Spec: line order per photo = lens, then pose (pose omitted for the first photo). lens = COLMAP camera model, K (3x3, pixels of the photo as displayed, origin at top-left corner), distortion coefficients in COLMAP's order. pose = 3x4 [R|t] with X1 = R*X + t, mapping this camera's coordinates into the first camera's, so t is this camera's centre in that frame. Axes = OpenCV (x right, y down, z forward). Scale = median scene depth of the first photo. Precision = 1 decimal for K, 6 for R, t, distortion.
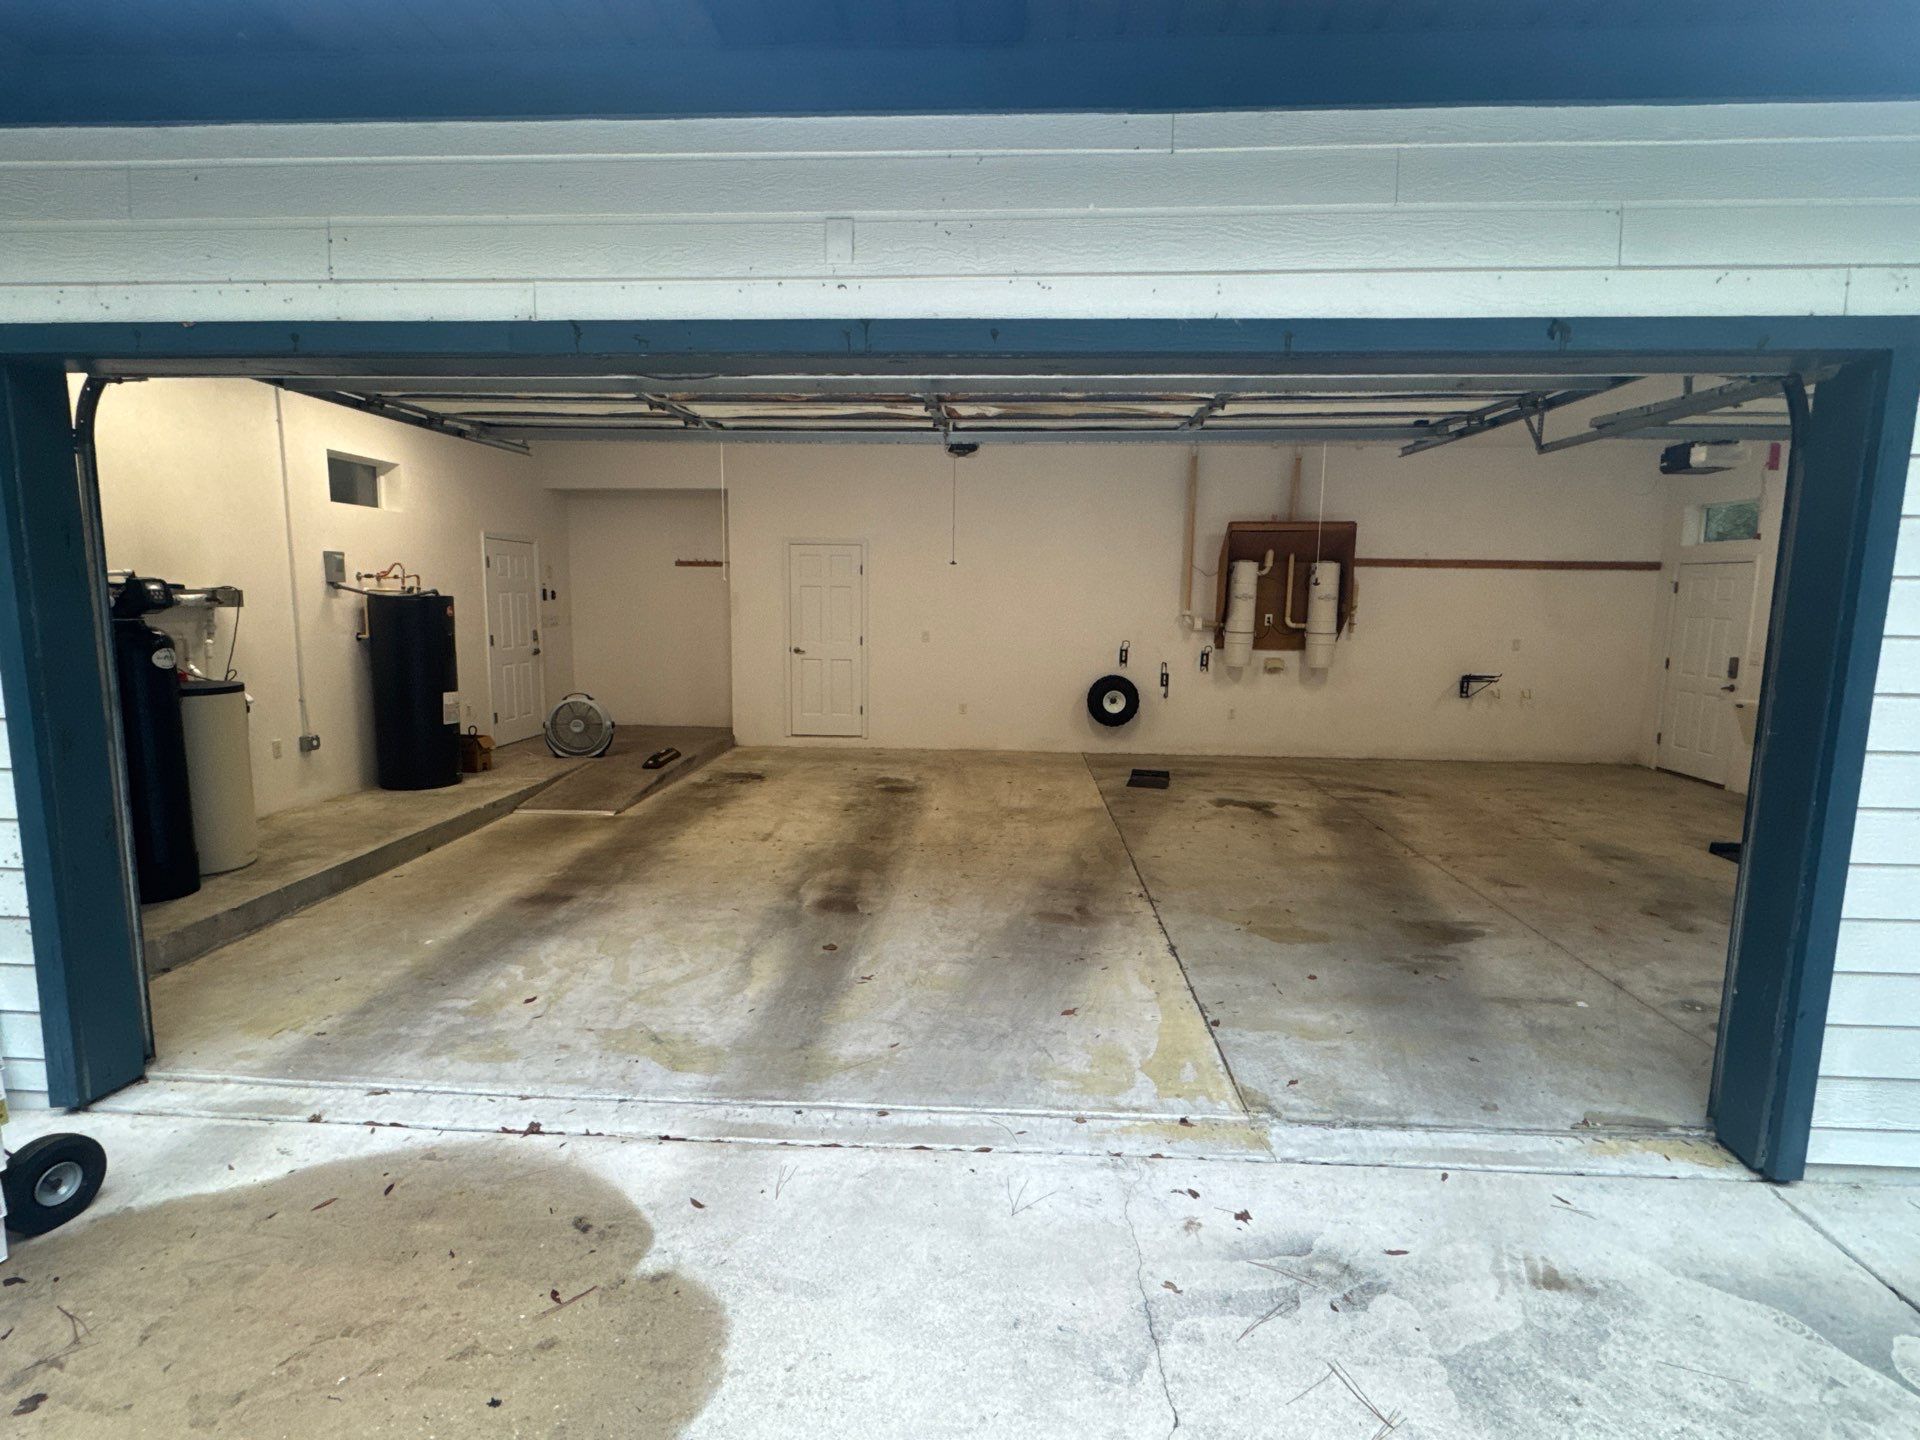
lens RADIAL K [[938.9, 0, 960.0], [0, 938.9, 720.0], [0, 0, 1]] dist [-0.002598, -0.001006]
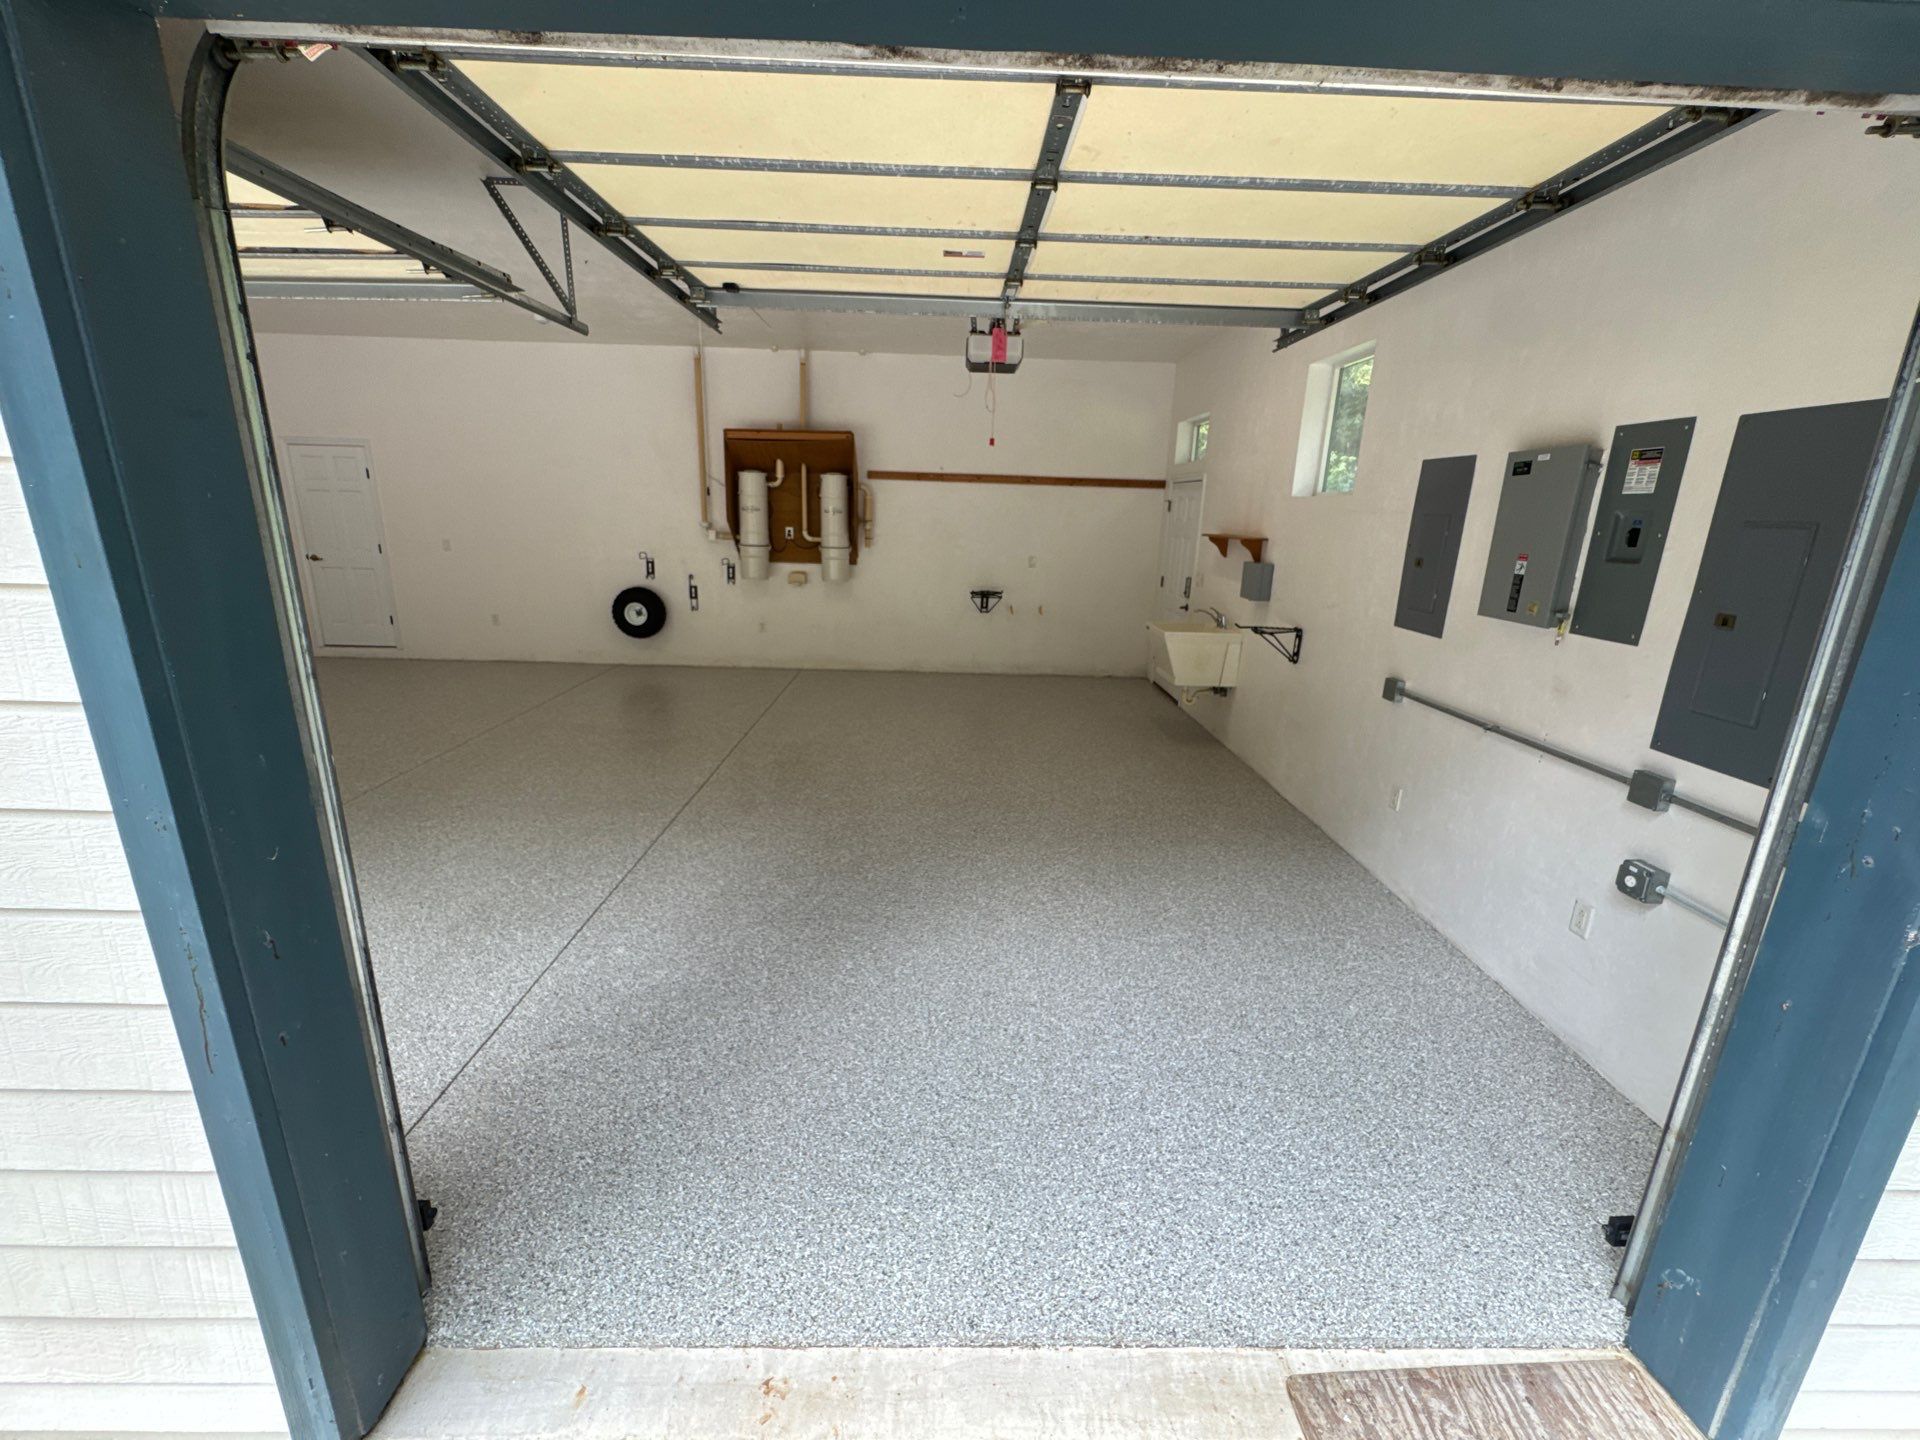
lens RADIAL K [[768.9, 0, 959.0], [0, 768.9, 716.7], [0, 0, 1]] dist [-0.003435, -0.000167]
pose [[0.997506, -0.001769, 0.070554, 0.598536], [-0.007496, 0.991376, 0.130836, -0.027612], [-0.070177, -0.131039, 0.988890, 0.199851]]
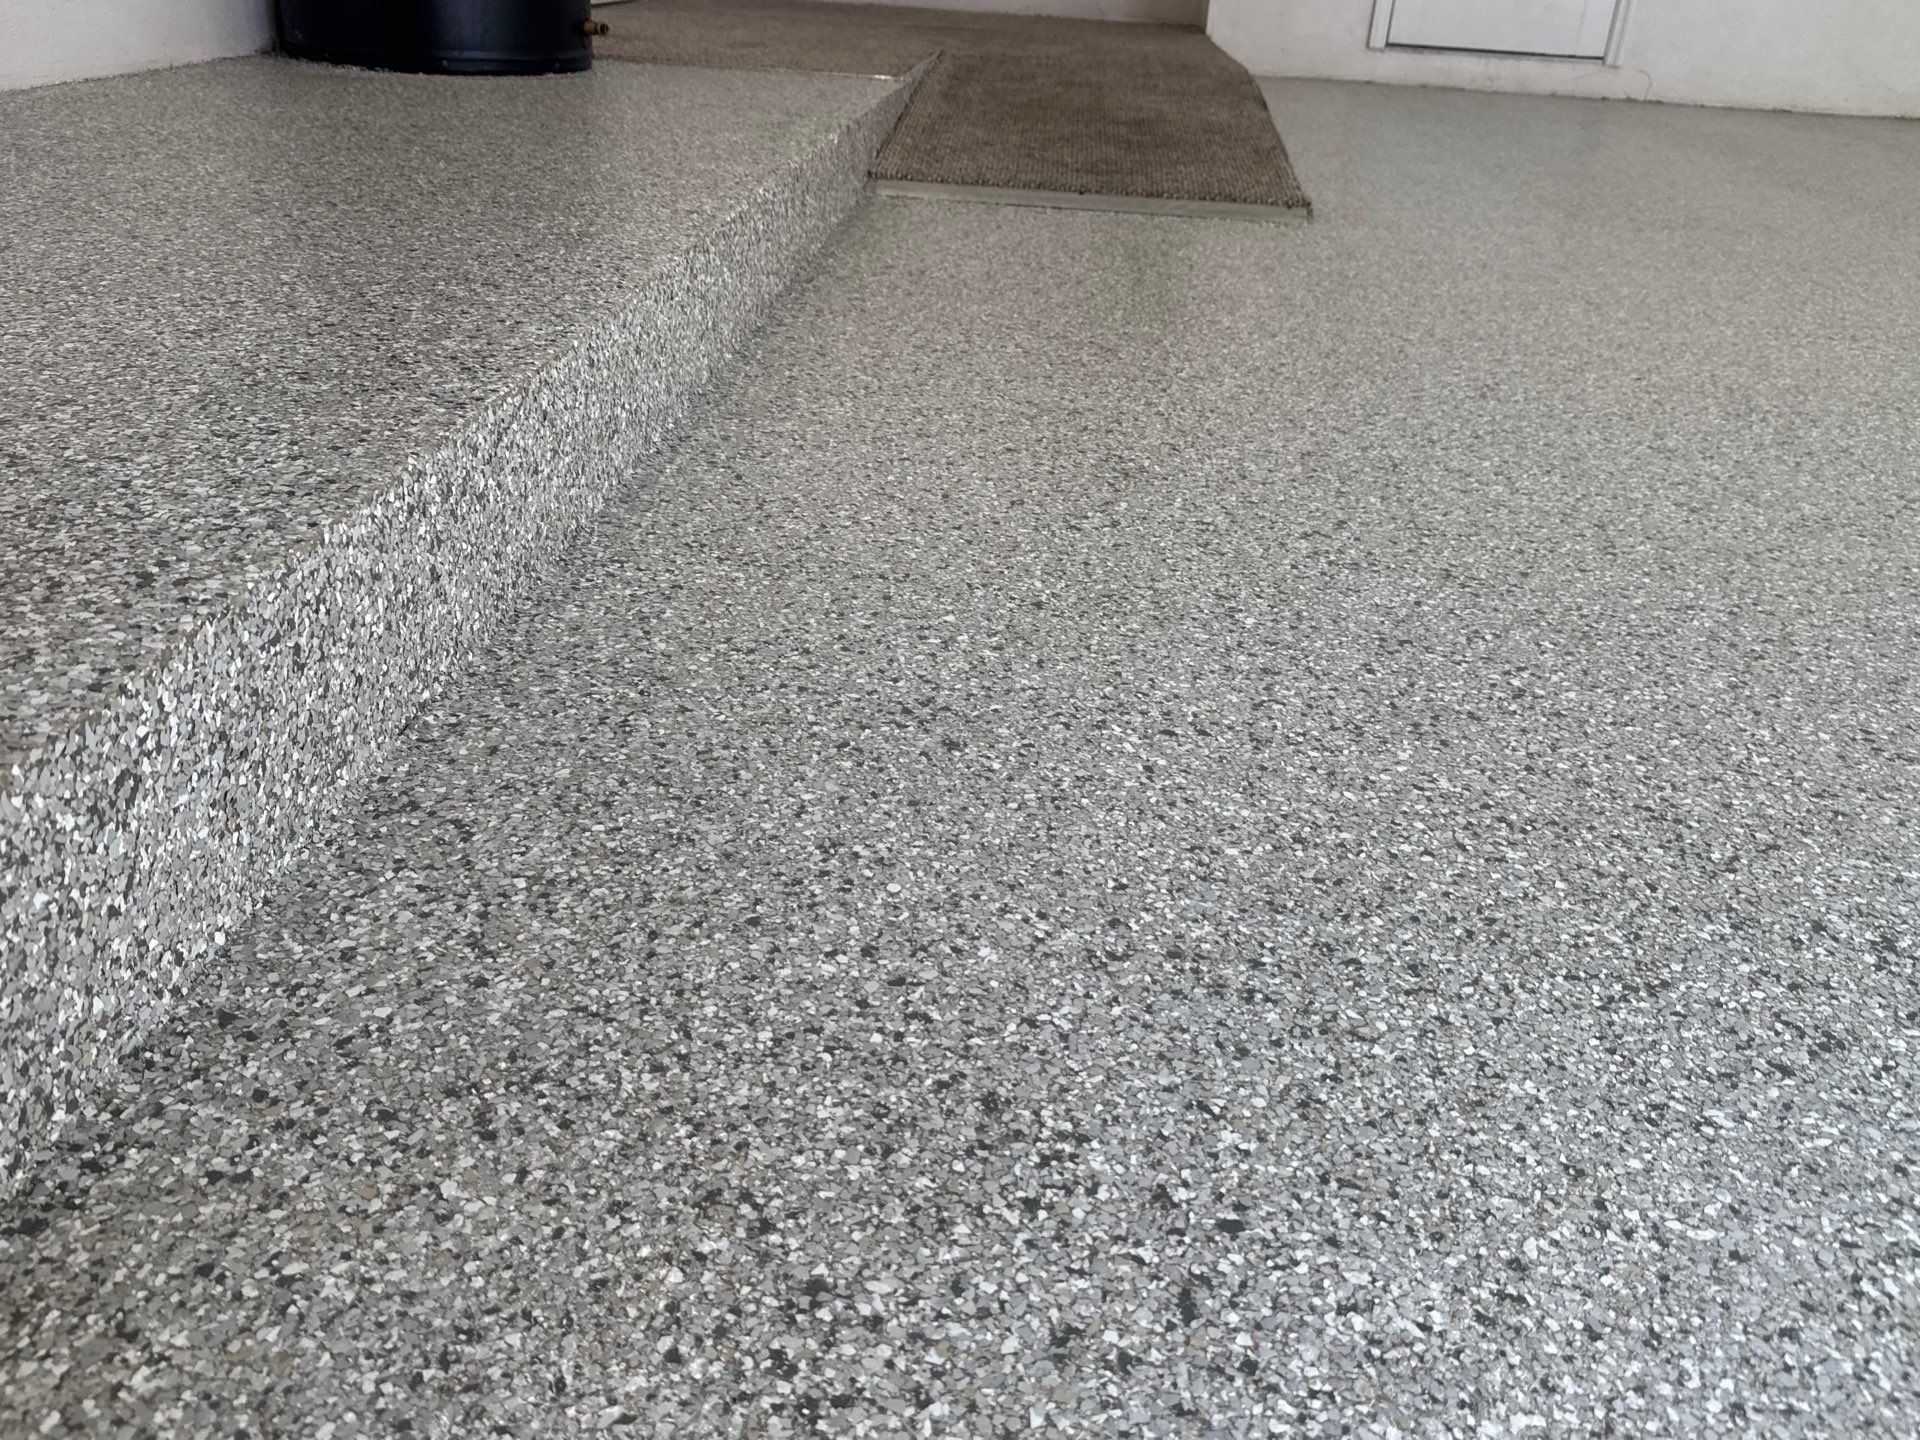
lens RADIAL K [[1592.4, 0, 920.6], [0, 1592.4, 713.6], [0, 0, 1]] dist [0.158827, -0.183202]
pose [[0.997432, 0.064457, -0.031212, -0.424866], [-0.050898, 0.944612, 0.324219, 0.082100], [0.050381, -0.321798, 0.945467, 0.541221]]
